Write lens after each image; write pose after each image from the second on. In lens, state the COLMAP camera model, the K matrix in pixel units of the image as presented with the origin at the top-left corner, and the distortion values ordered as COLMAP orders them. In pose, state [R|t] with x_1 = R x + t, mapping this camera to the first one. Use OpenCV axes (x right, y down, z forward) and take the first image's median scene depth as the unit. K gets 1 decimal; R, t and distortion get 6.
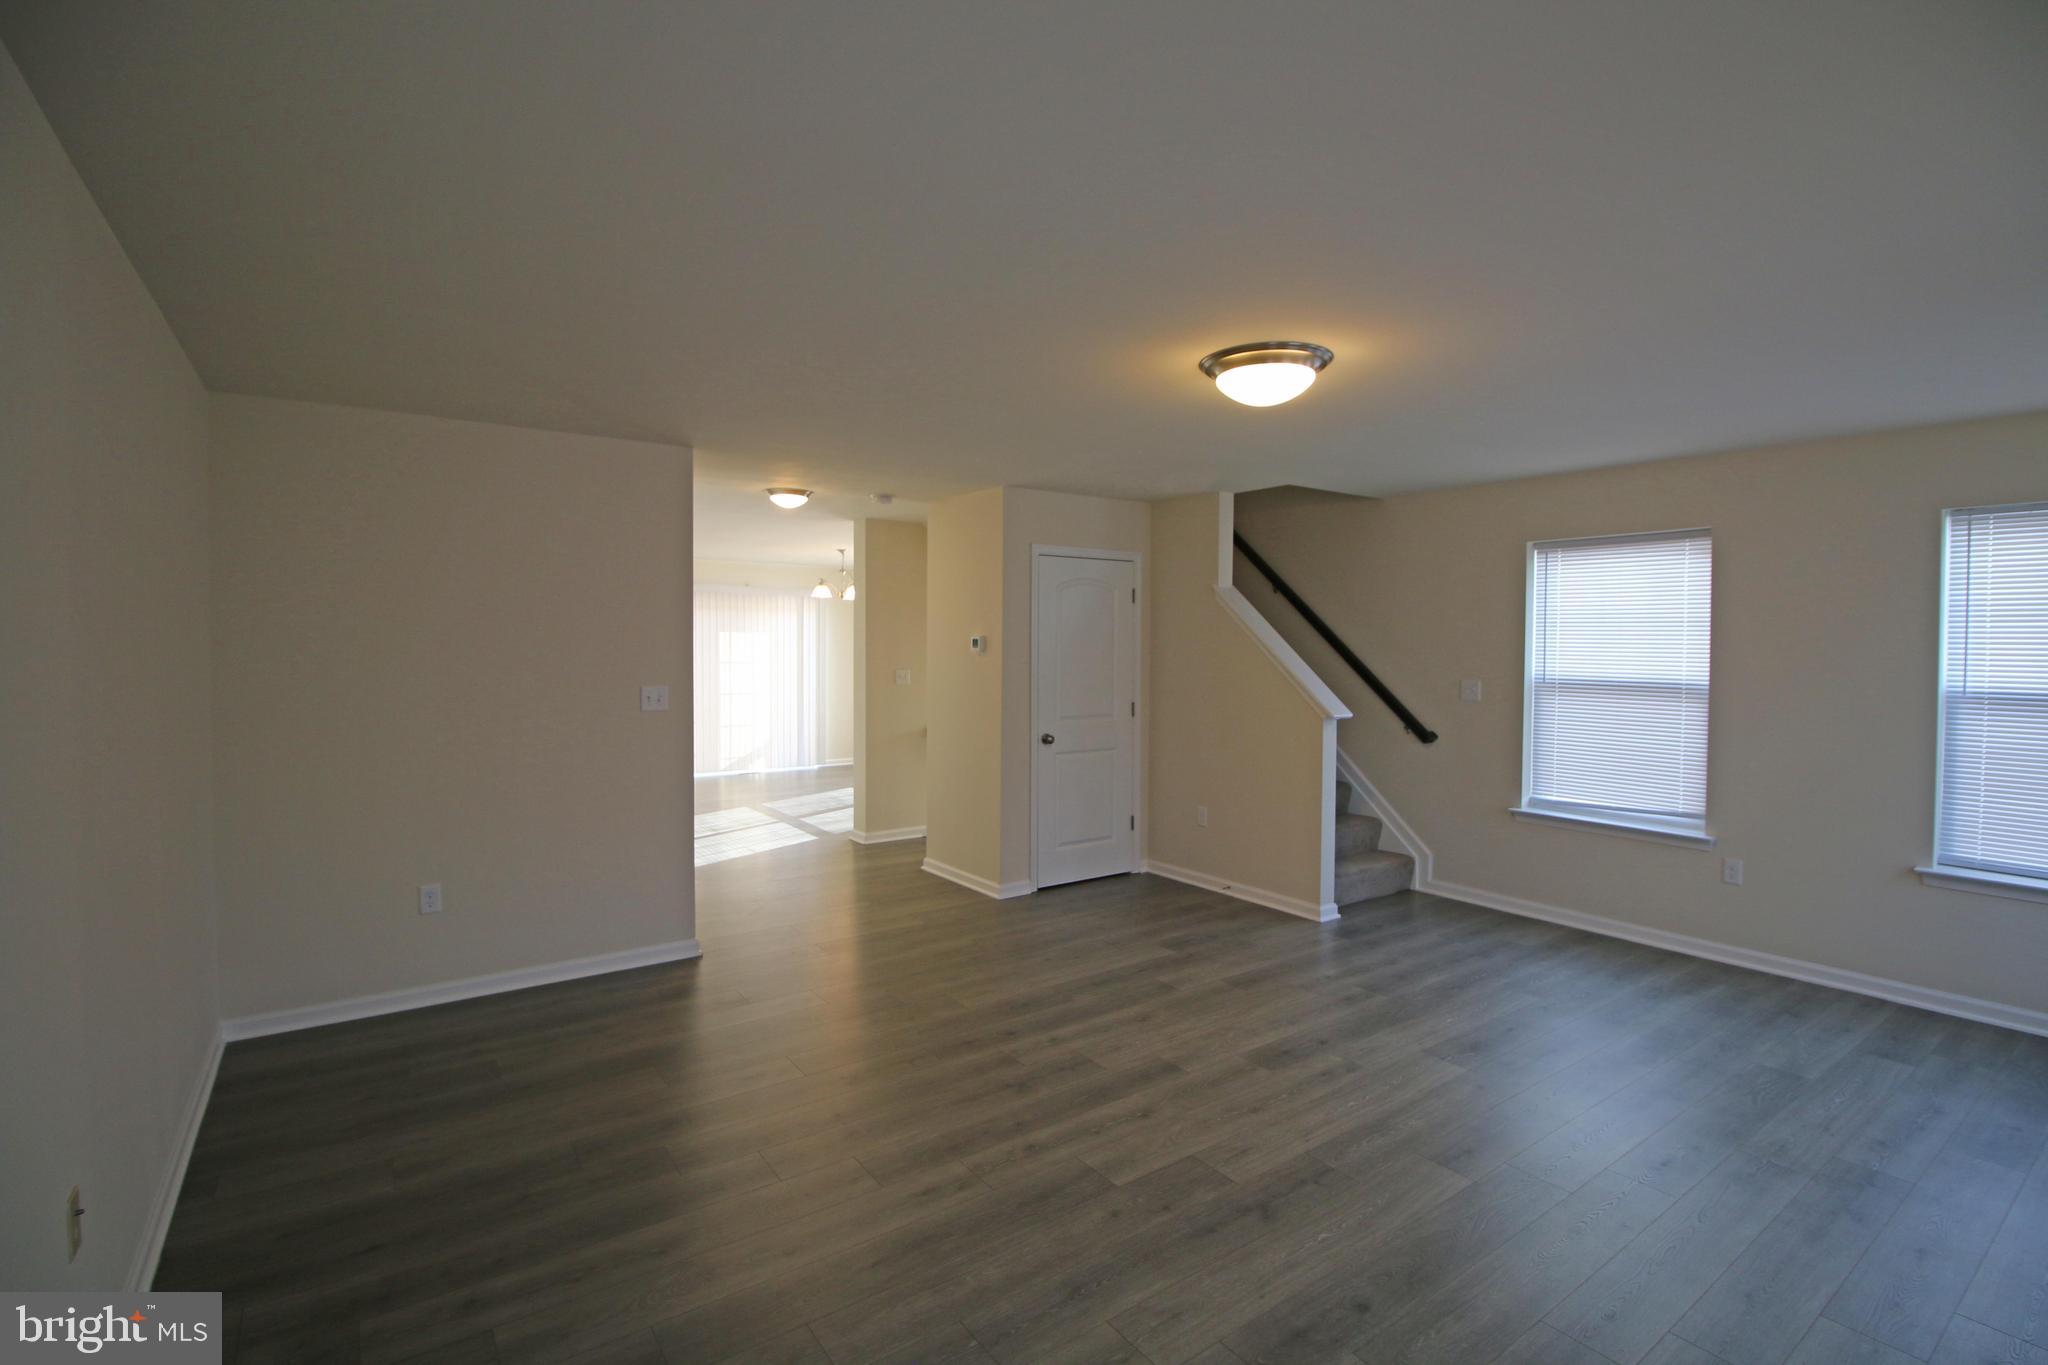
lens RADIAL K [[947.6, 0, 1035.7], [0, 947.6, 671.5], [0, 0, 1]] dist [-0.014526, -0.002703]
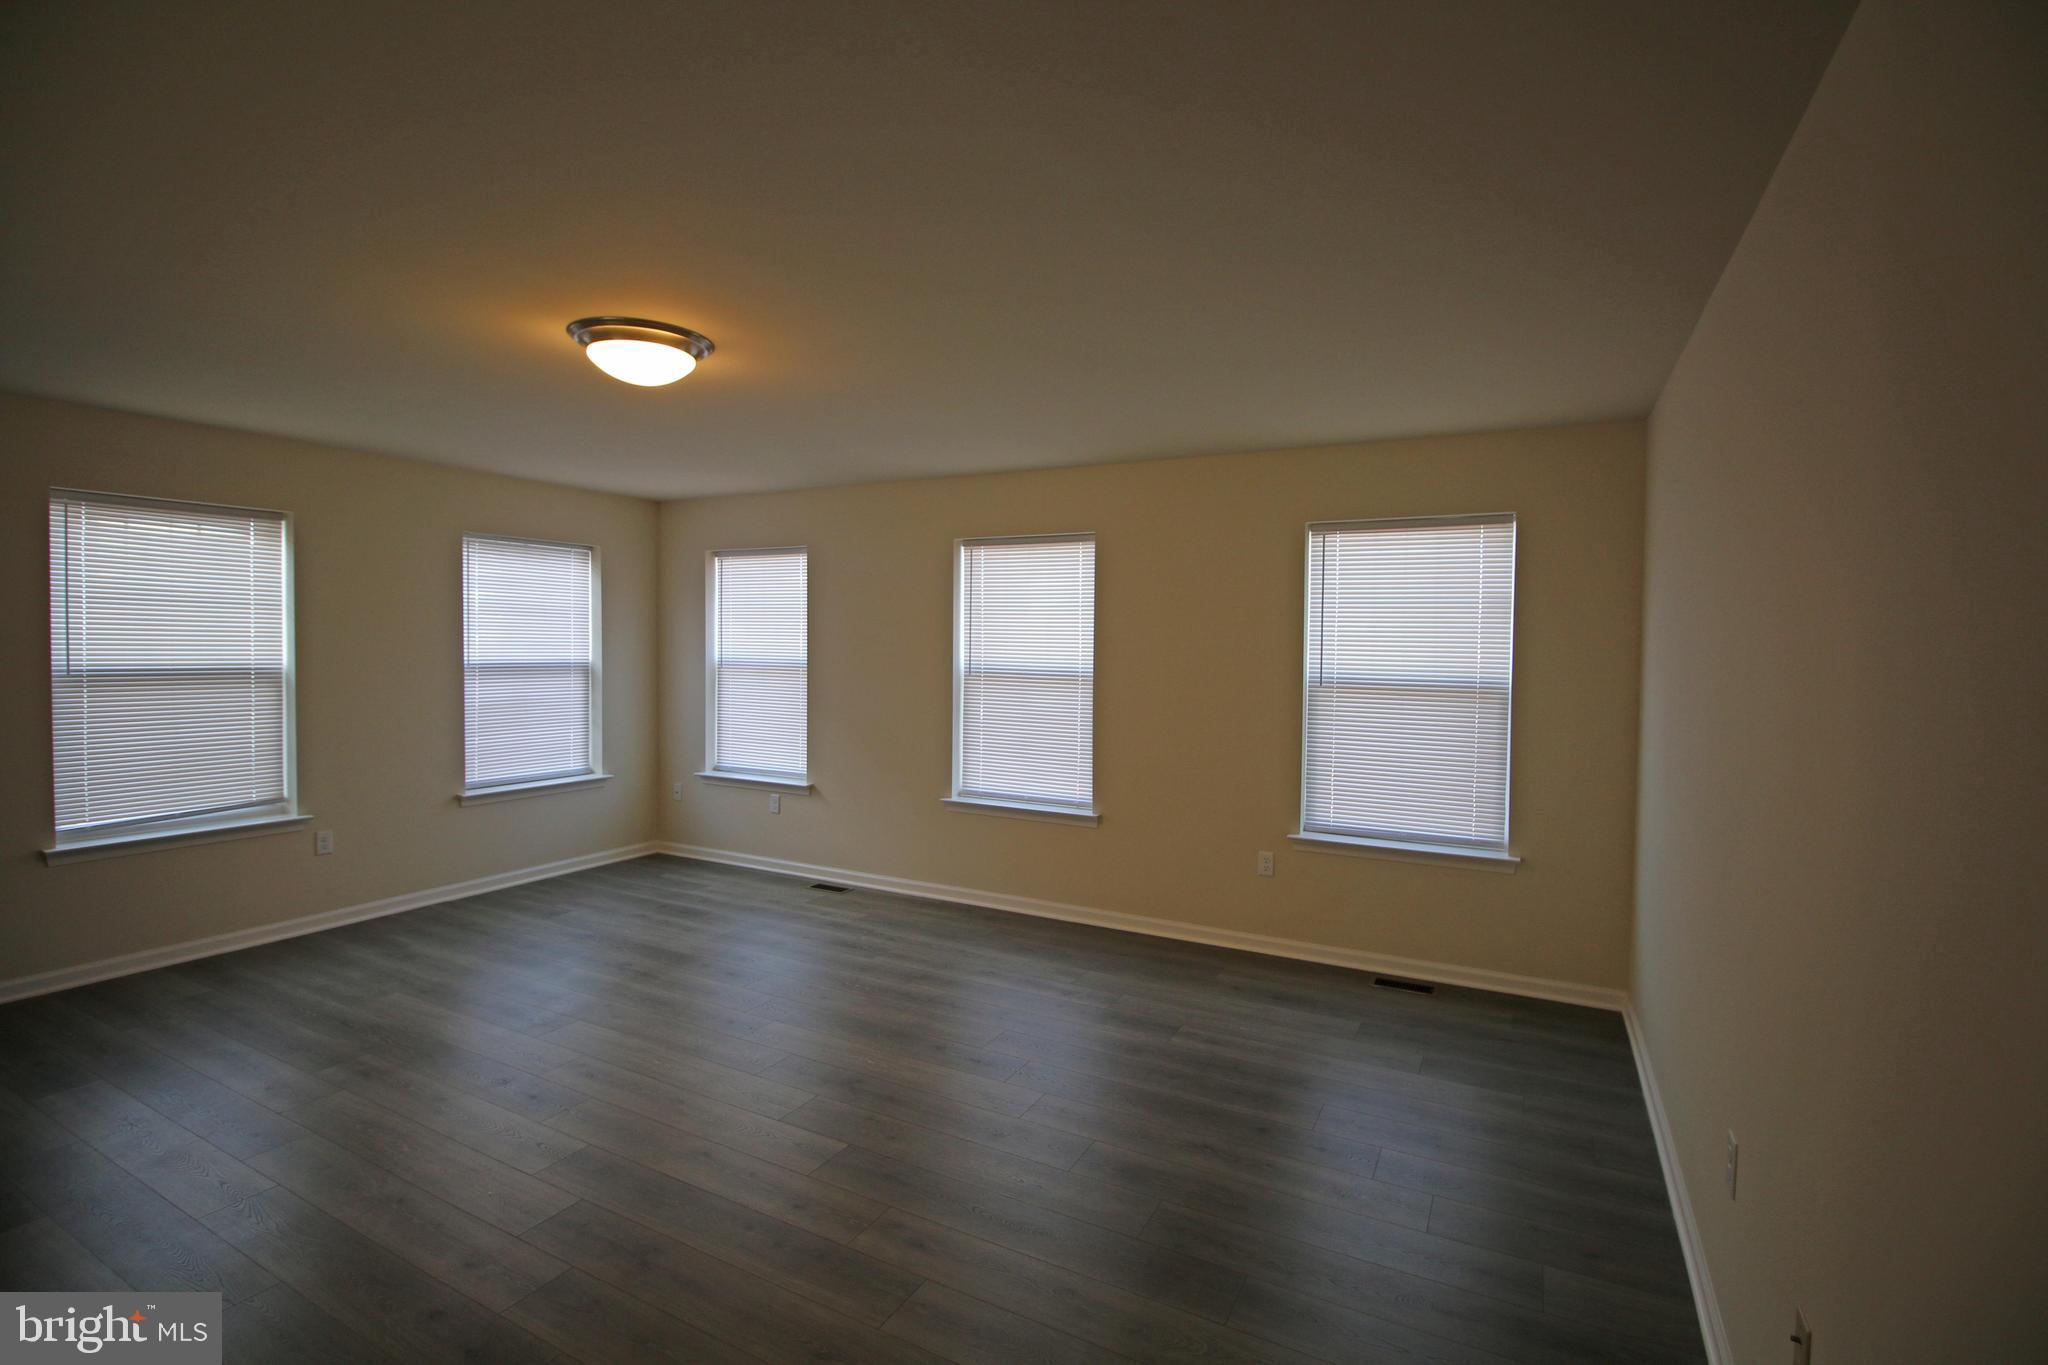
lens RADIAL K [[947.6, 0, 1022.7], [0, 947.6, 671.8], [0, 0, 1]] dist [-0.014526, -0.002703]
pose [[-0.443541, -0.036472, 0.895511, -0.625337], [0.009614, 0.998921, 0.045446, -0.023535], [-0.896202, 0.028767, -0.442712, 0.856186]]
